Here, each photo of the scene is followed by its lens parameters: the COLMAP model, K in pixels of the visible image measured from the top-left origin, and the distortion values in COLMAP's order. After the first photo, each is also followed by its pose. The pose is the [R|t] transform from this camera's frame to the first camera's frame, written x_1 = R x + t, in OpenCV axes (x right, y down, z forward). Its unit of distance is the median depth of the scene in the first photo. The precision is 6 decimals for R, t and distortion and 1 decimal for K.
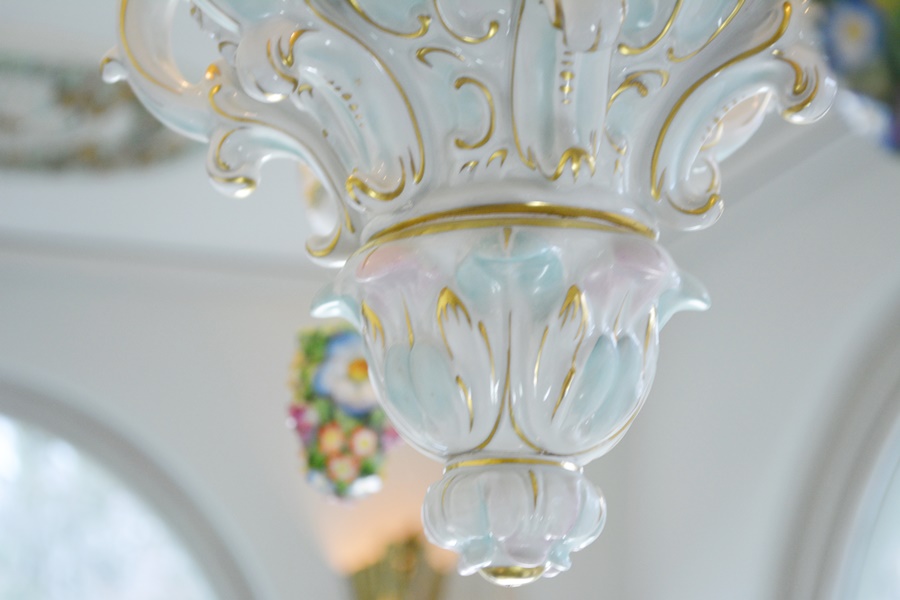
lens RADIAL K [[2002.1, 0, 450.0], [0, 2002.1, 300.0], [0, 0, 1]] dist [0.046634, 0.070675]
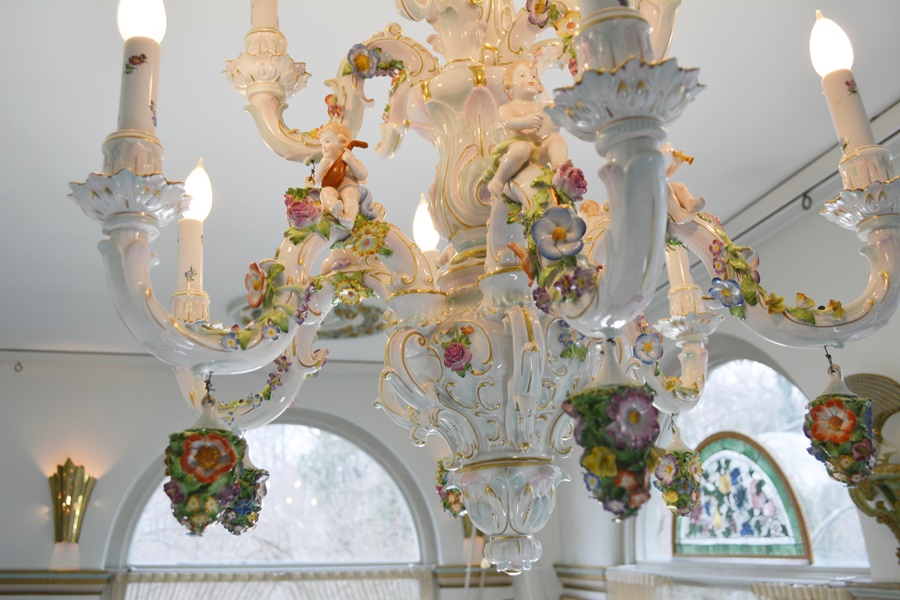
lens RADIAL K [[787.9, 0, 450.0], [0, 787.9, 300.0], [0, 0, 1]] dist [-0.078230, 0.001349]
pose [[0.997471, -0.056434, -0.043214, 0.008438], [0.052765, 0.995251, -0.081797, -0.201225], [0.047625, 0.079310, 0.995712, -0.281383]]
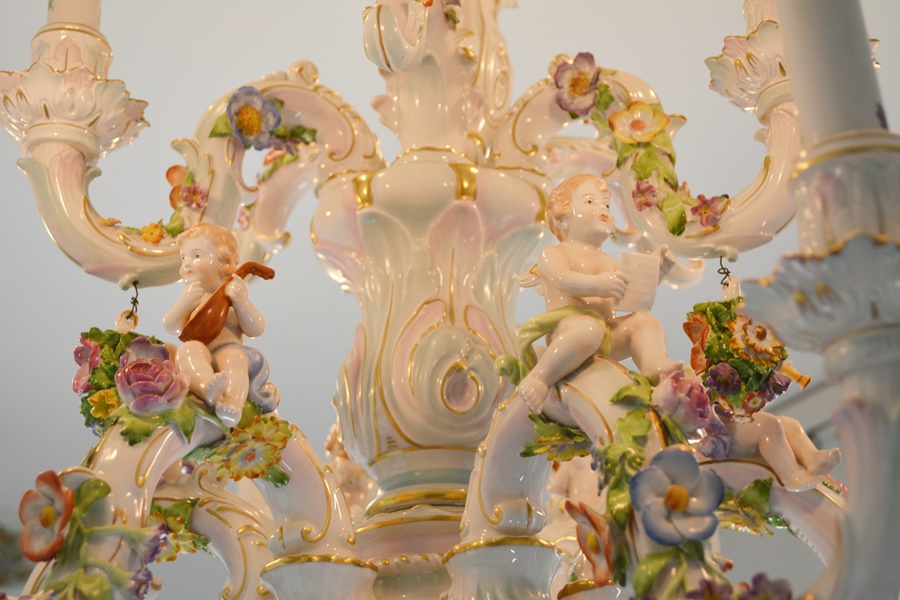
lens RADIAL K [[1382.9, 0, 450.0], [0, 1382.9, 300.0], [0, 0, 1]] dist [0.004932, -0.020880]
pose [[0.981640, 0.088109, 0.169172, -0.217922], [-0.042373, 0.965487, -0.256980, -0.236432], [-0.185976, 0.245093, 0.951495, -0.215526]]
